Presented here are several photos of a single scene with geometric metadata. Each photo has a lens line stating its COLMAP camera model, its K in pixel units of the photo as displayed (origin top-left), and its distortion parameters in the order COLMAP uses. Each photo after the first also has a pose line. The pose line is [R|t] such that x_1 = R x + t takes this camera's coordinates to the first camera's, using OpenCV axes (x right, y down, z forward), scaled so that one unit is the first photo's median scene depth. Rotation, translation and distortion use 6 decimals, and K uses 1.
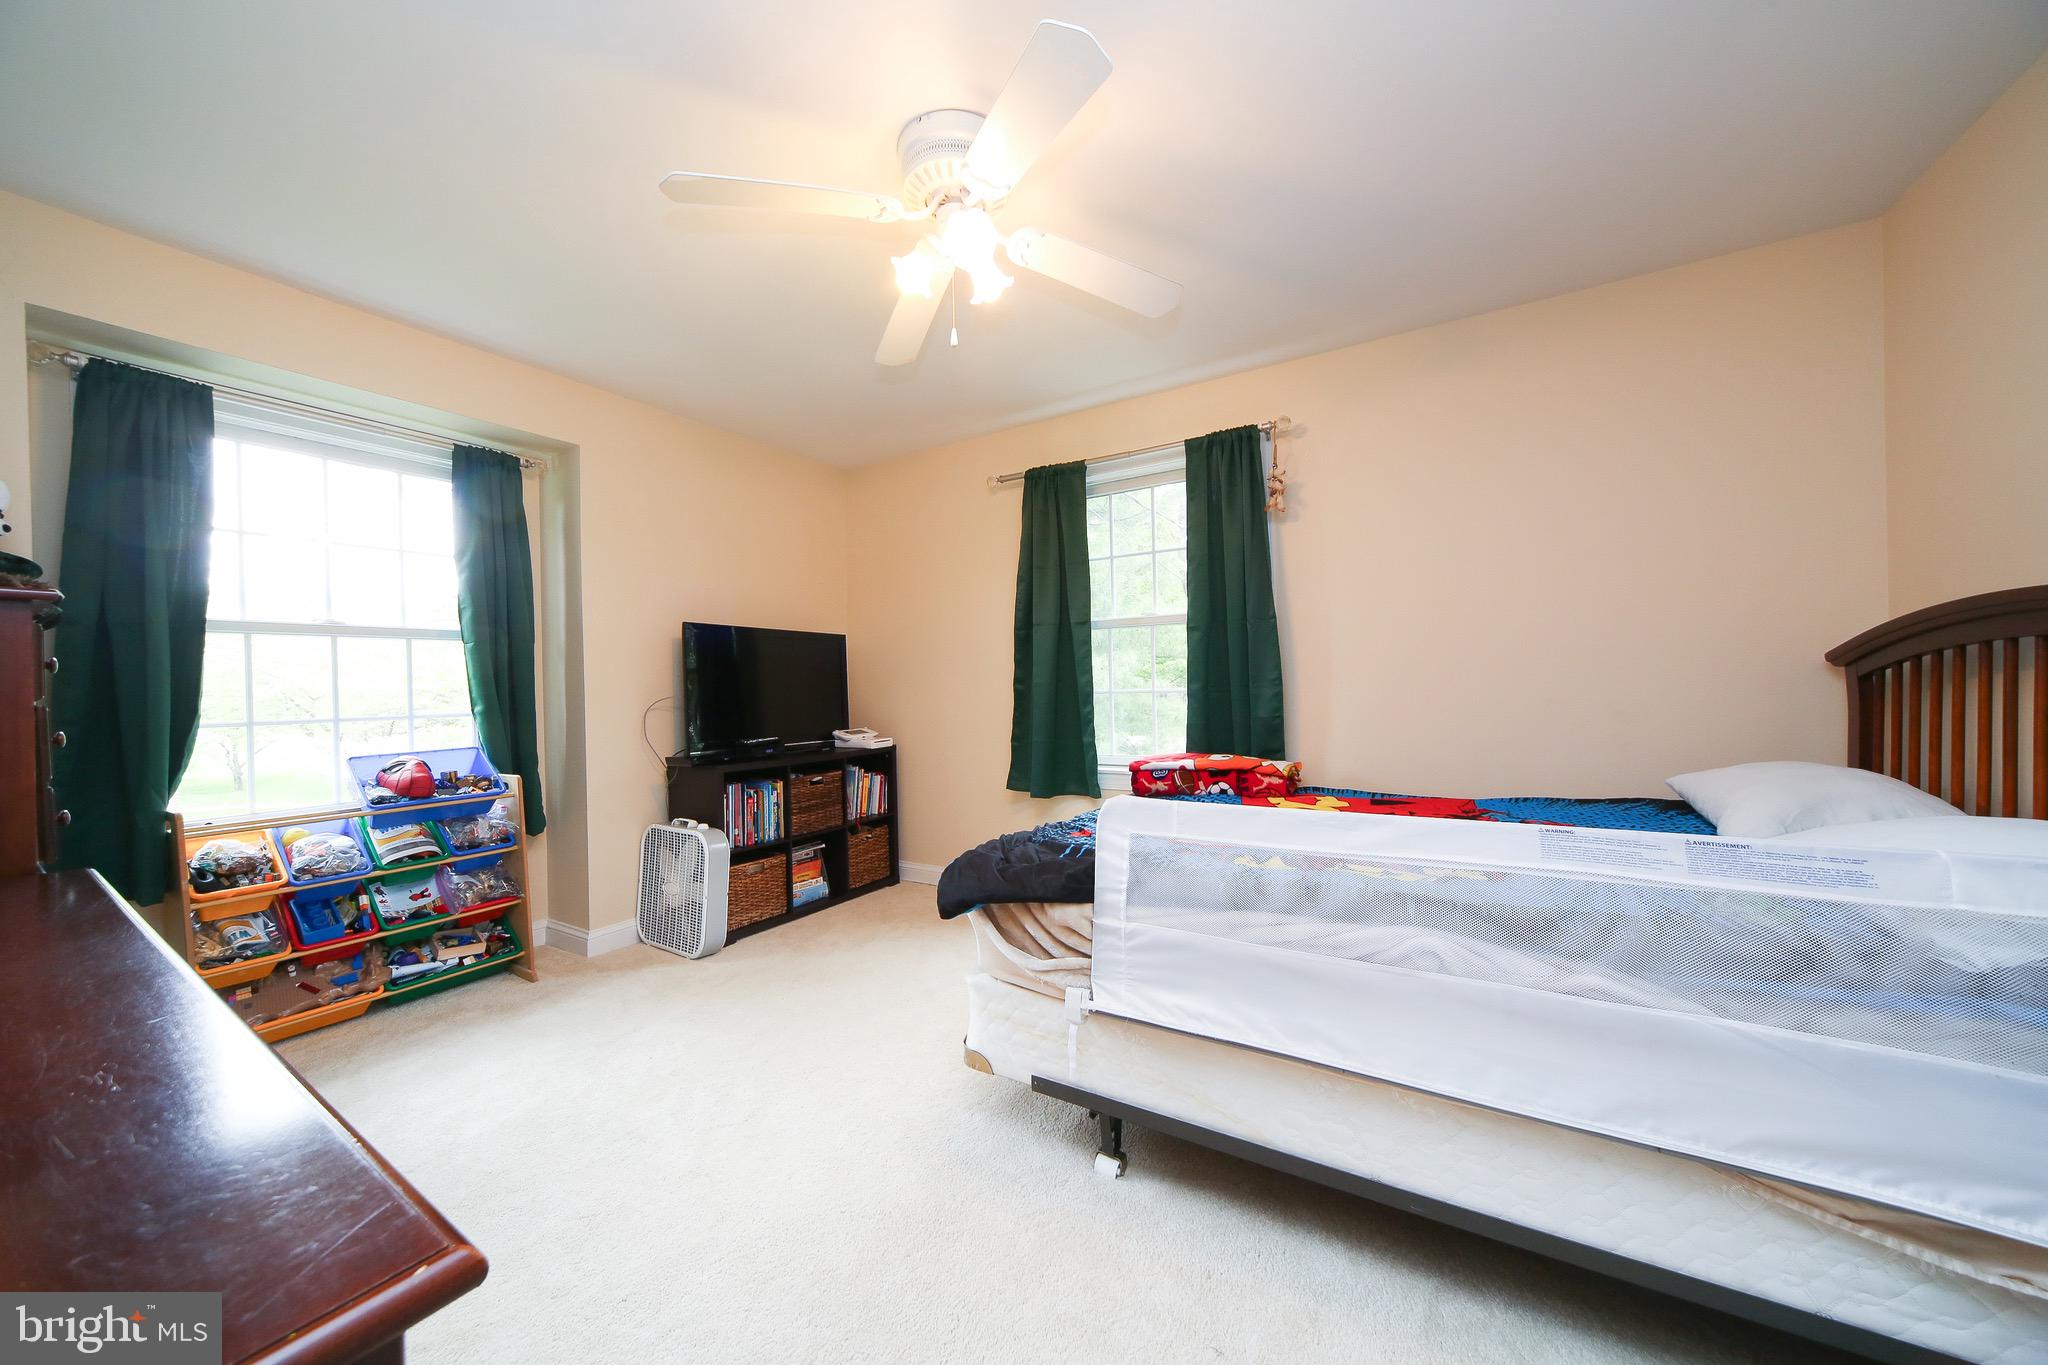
lens RADIAL K [[703.4, 0, 1016.7], [0, 703.4, 688.3], [0, 0, 1]] dist [-0.005551, 0.001339]
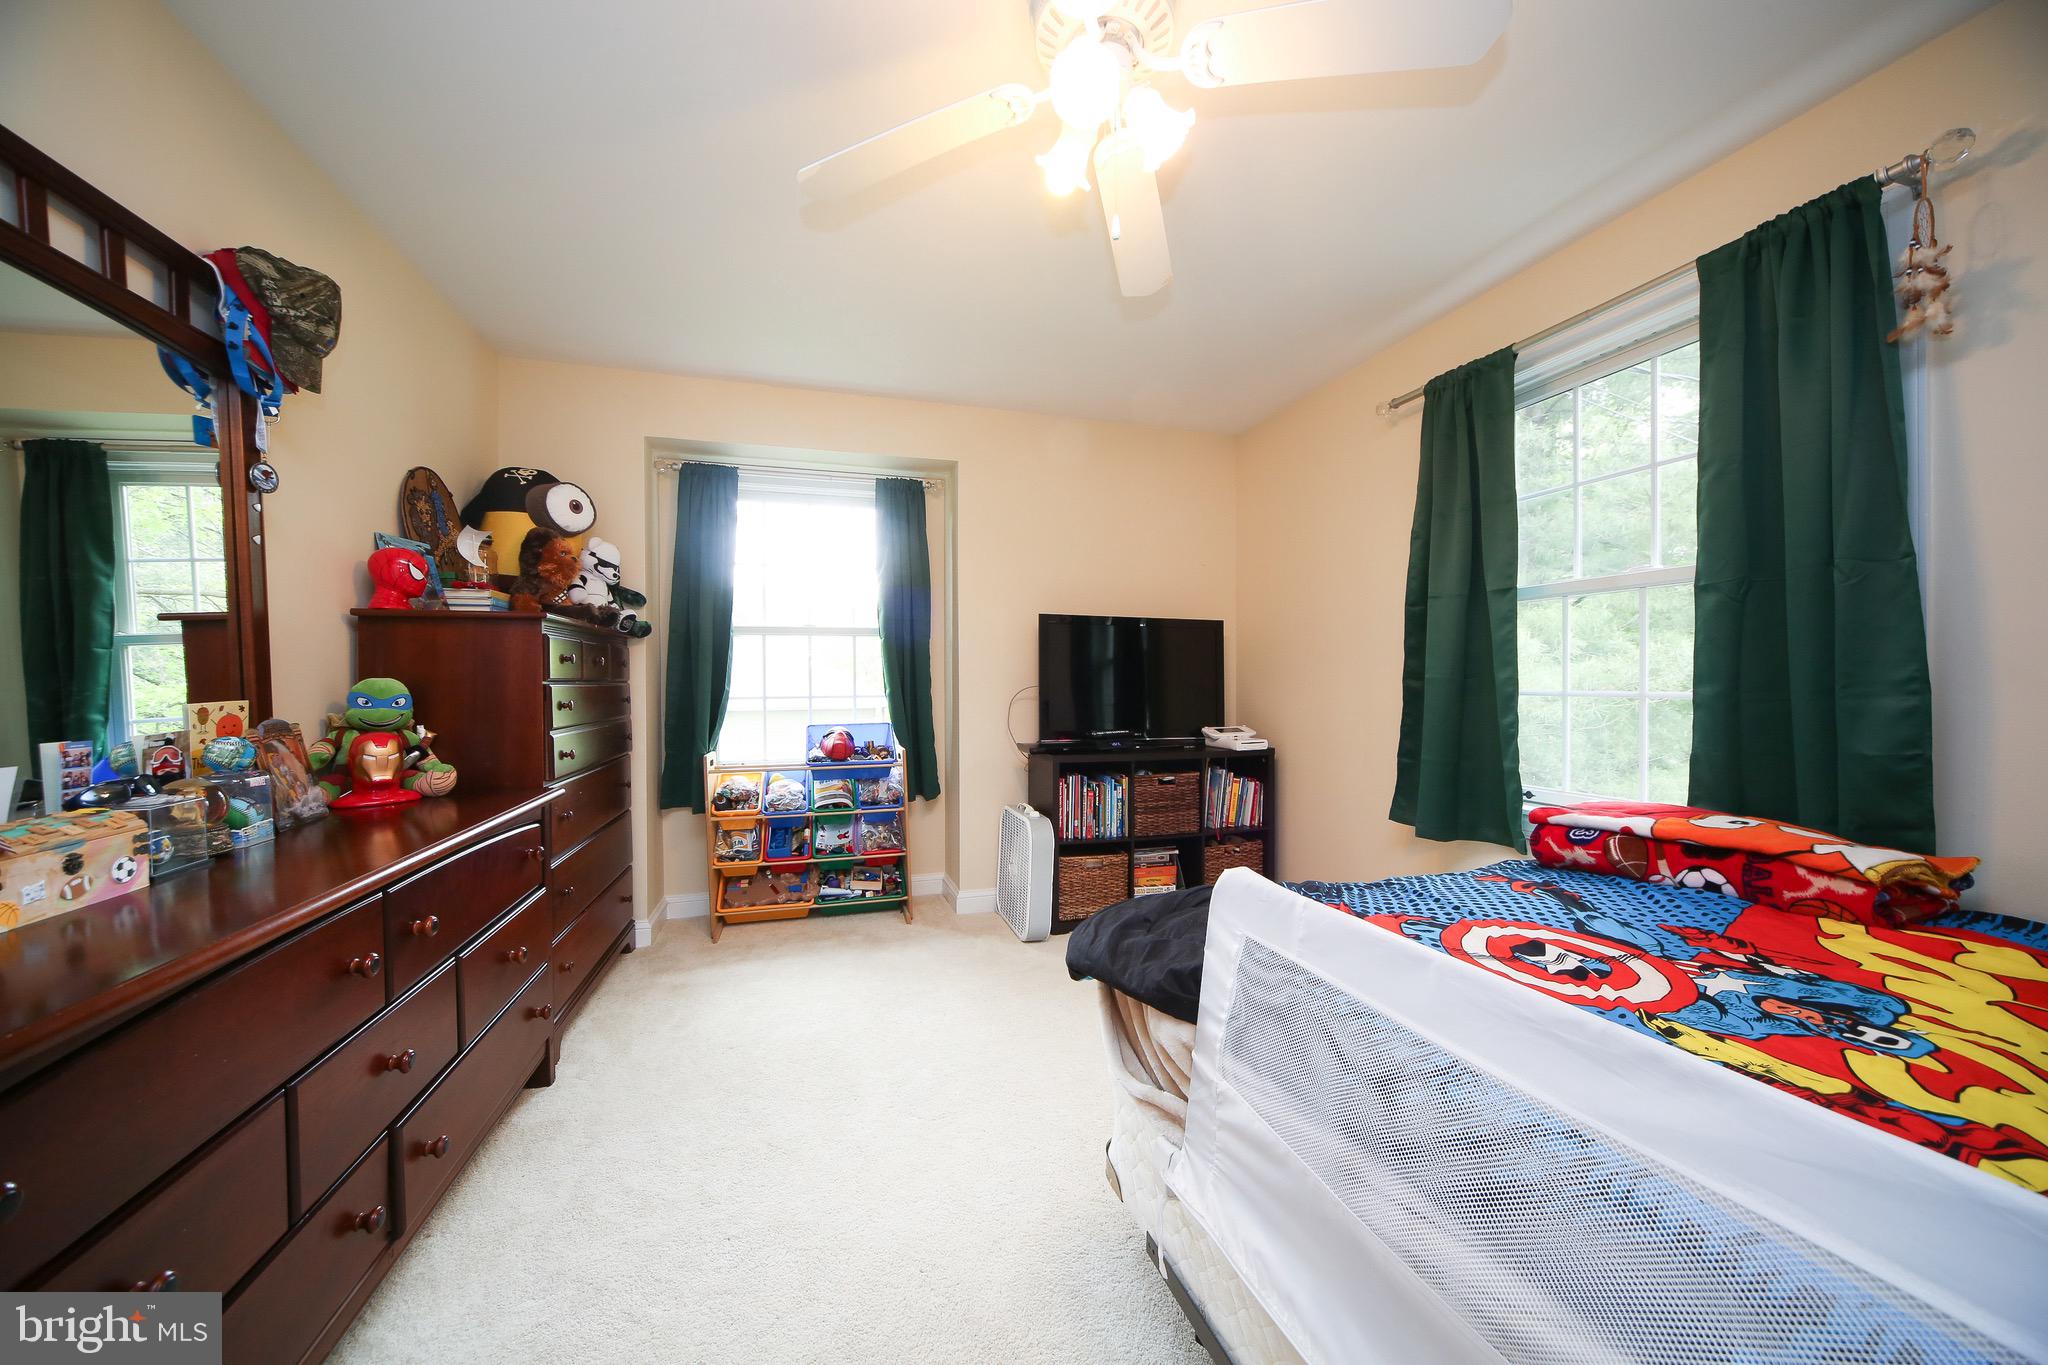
lens RADIAL K [[703.4, 0, 1022.4], [0, 703.4, 684.6], [0, 0, 1]] dist [-0.005551, 0.001339]
pose [[0.755389, 0.023331, -0.654861, 0.223861], [-0.016634, 0.999727, 0.016430, -0.007830], [0.655066, -0.001519, 0.755570, 0.228253]]
